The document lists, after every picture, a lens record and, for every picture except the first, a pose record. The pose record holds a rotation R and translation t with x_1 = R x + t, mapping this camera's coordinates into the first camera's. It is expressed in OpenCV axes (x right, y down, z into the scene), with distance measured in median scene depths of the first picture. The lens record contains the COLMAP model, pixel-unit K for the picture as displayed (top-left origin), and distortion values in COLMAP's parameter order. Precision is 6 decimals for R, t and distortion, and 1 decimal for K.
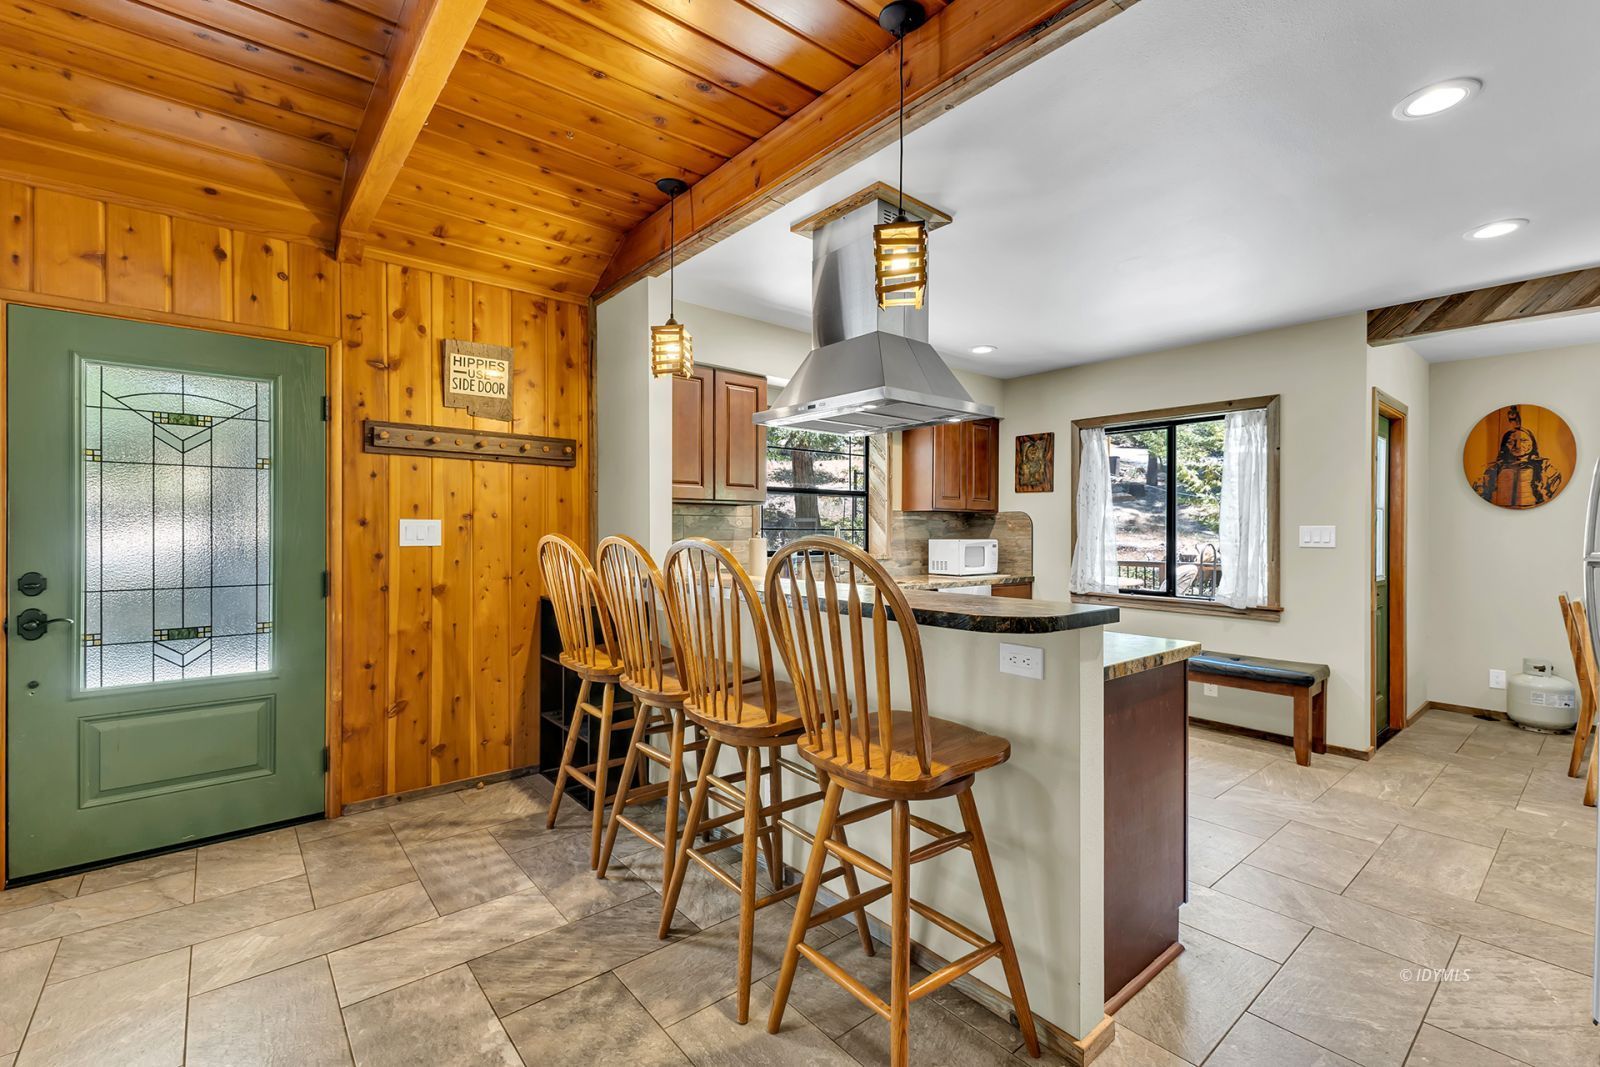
lens RADIAL K [[690.0, 0, 800.0], [0, 690.0, 533.5], [0, 0, 1]] dist [0.000824, -0.000260]
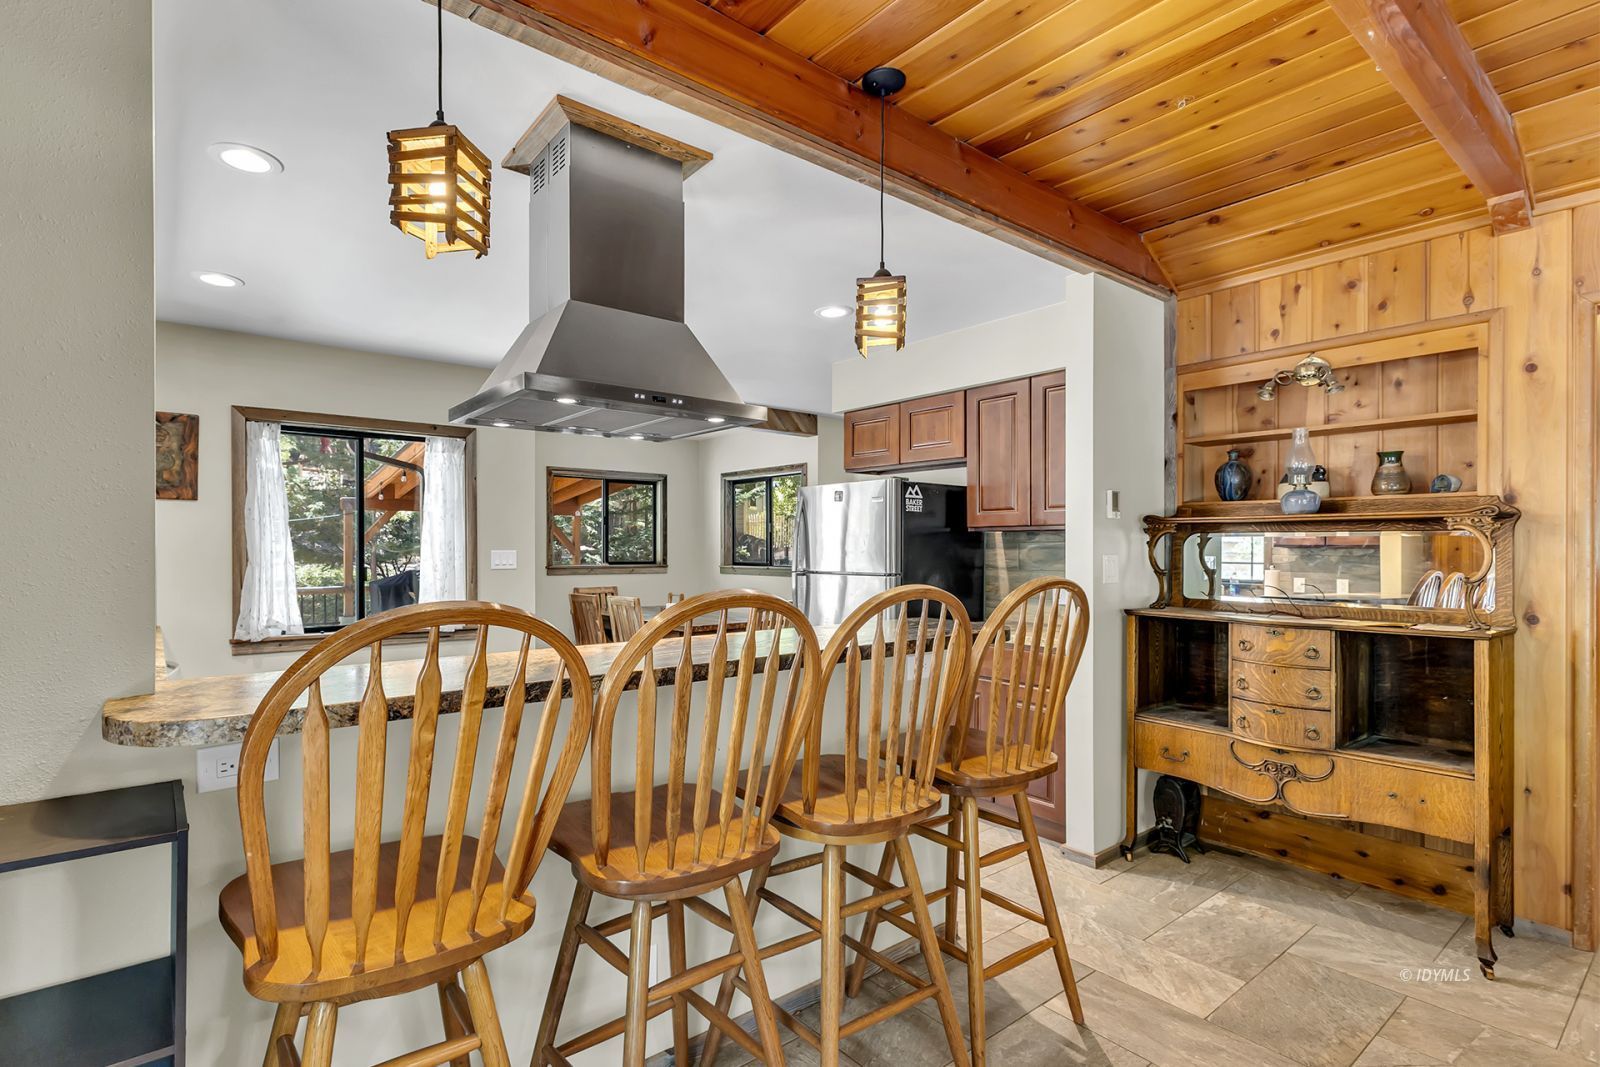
lens RADIAL K [[762.4, 0, 726.5], [0, 762.4, 552.7], [0, 0, 1]] dist [0.000243, 0.000008]
pose [[0.053374, -0.013218, 0.998487, -0.437878], [0.000198, 0.999913, 0.013226, -0.021975], [-0.998575, -0.000509, 0.053372, 0.501439]]
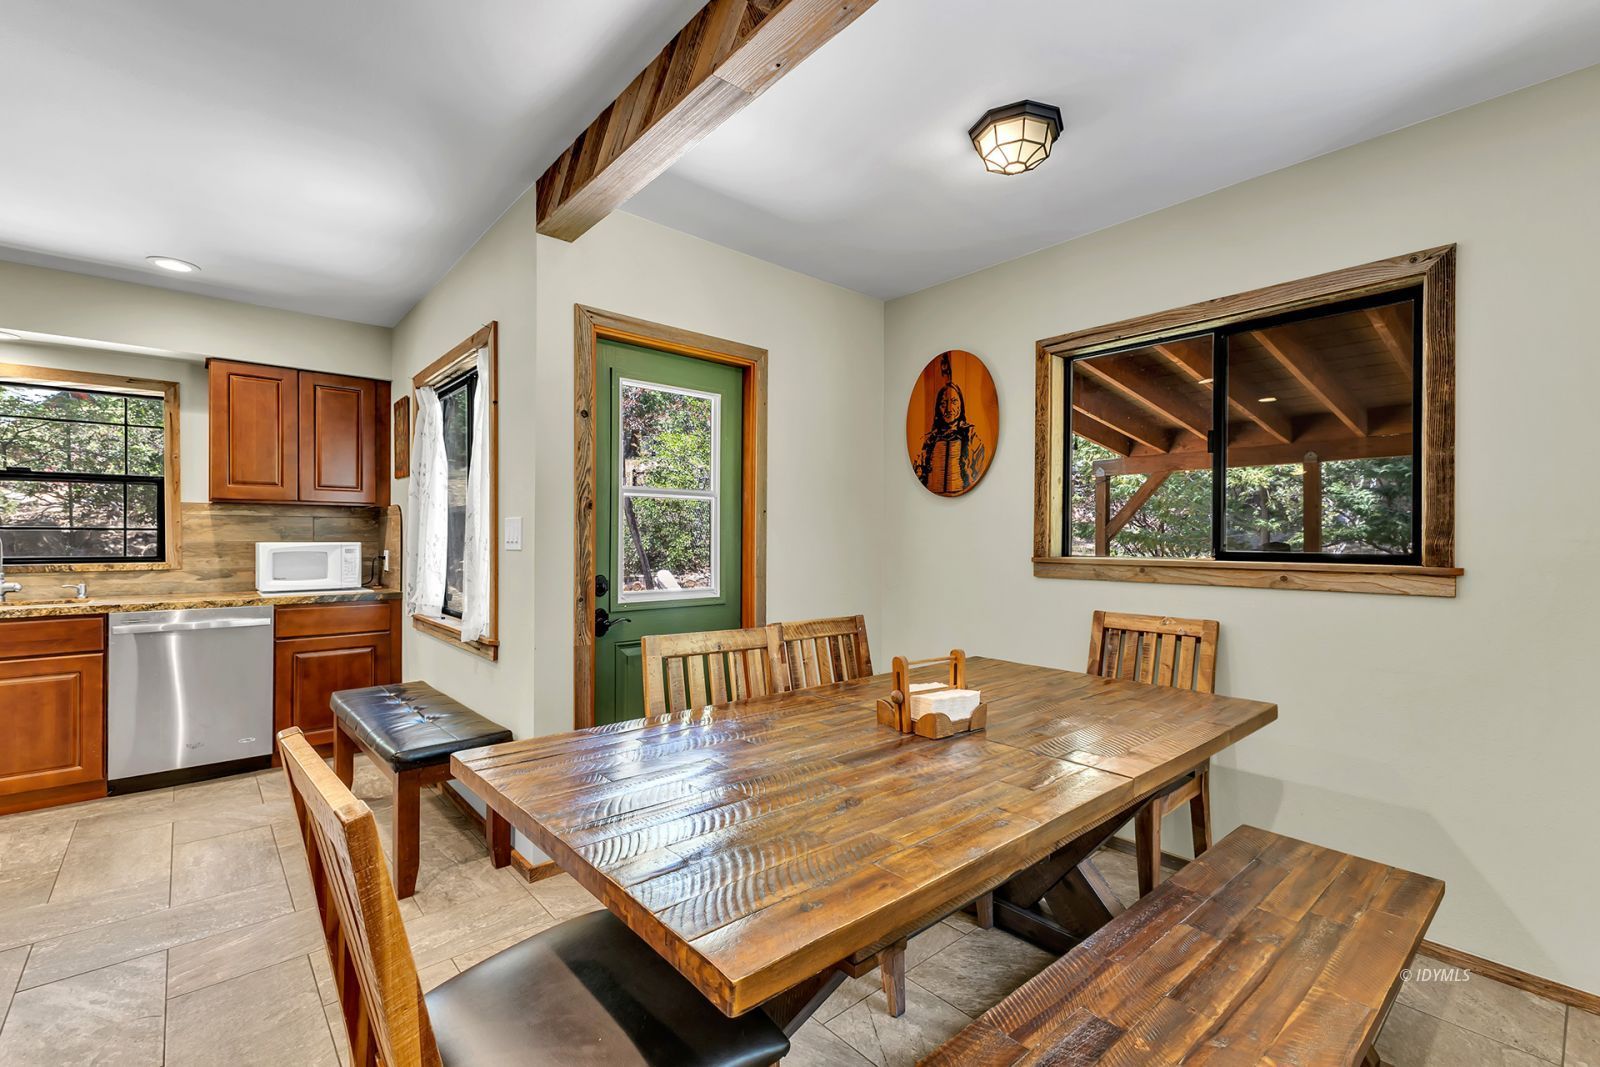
lens RADIAL K [[696.4, 0, 817.2], [0, 696.4, 541.4], [0, 0, 1]] dist [0.001328, -0.000217]
pose [[0.999424, -0.000396, 0.033923, 0.897374], [0.000574, 0.999986, -0.005226, 0.013985], [-0.033921, 0.005243, 0.999411, 0.294305]]
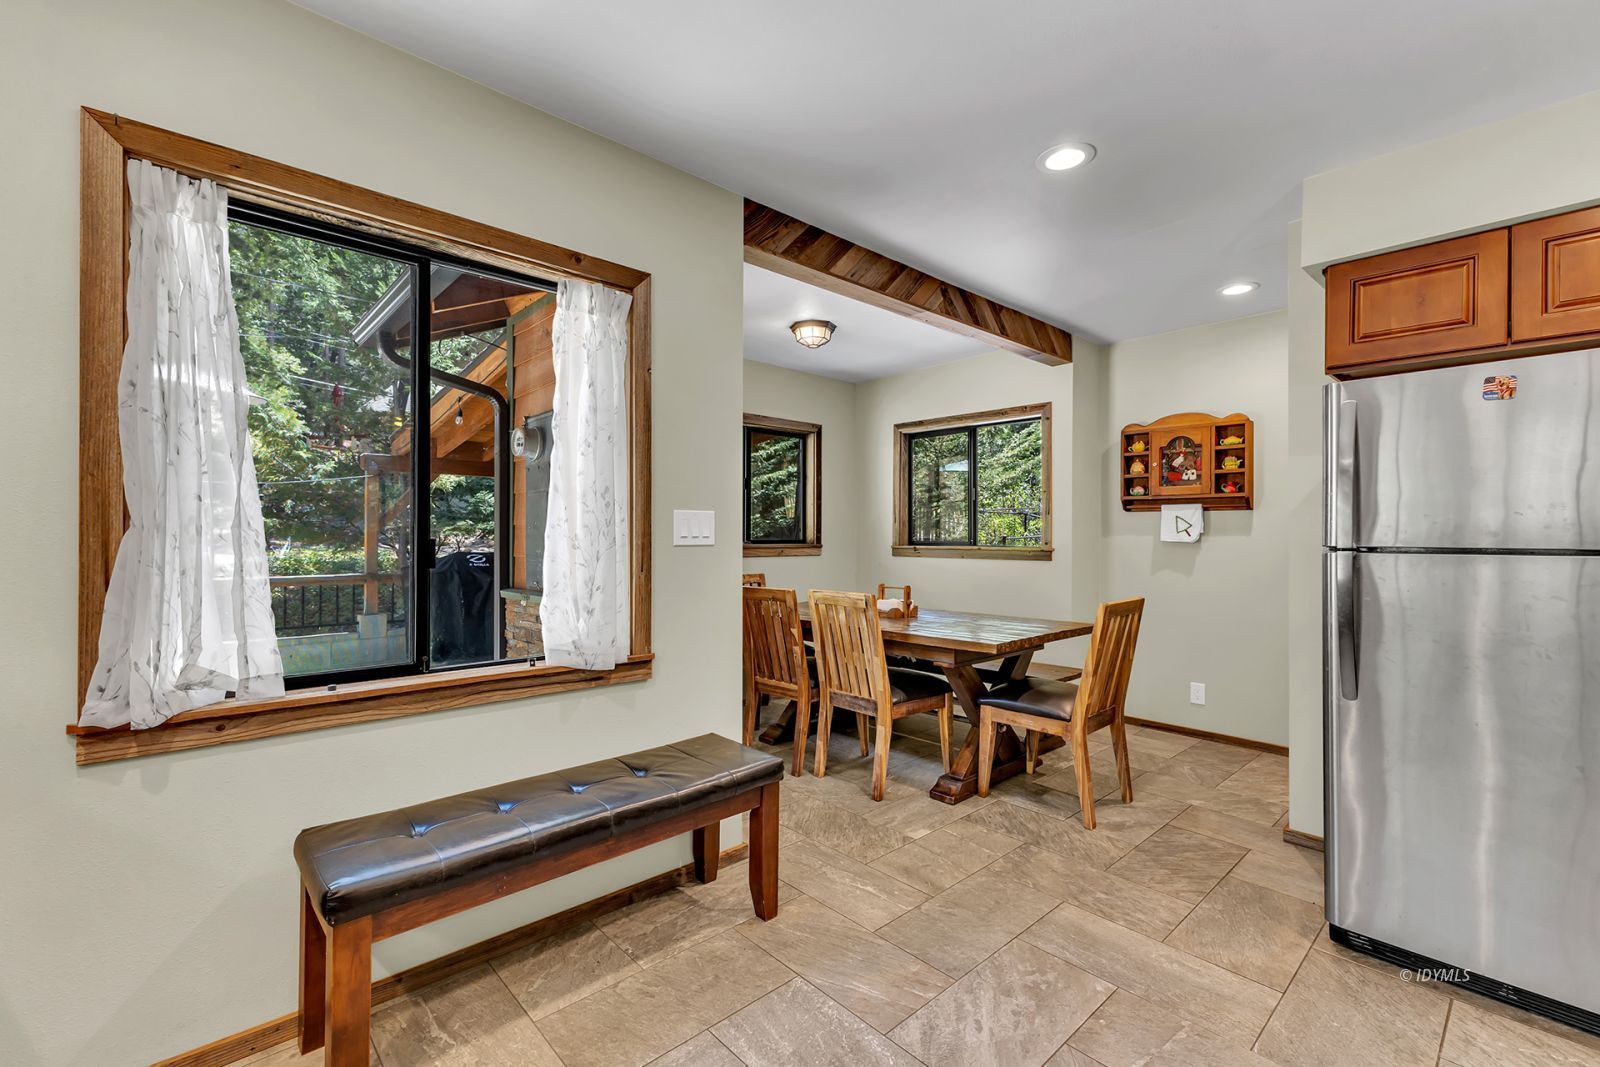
lens RADIAL K [[690.0, 0, 800.0], [0, 690.0, 533.5], [0, 0, 1]] dist [0.000824, -0.000260]
pose [[-0.052658, -0.005271, 0.998599, 0.117046], [-0.004386, 0.999978, 0.005047, 0.004402], [-0.998603, -0.004114, -0.052680, 0.833782]]
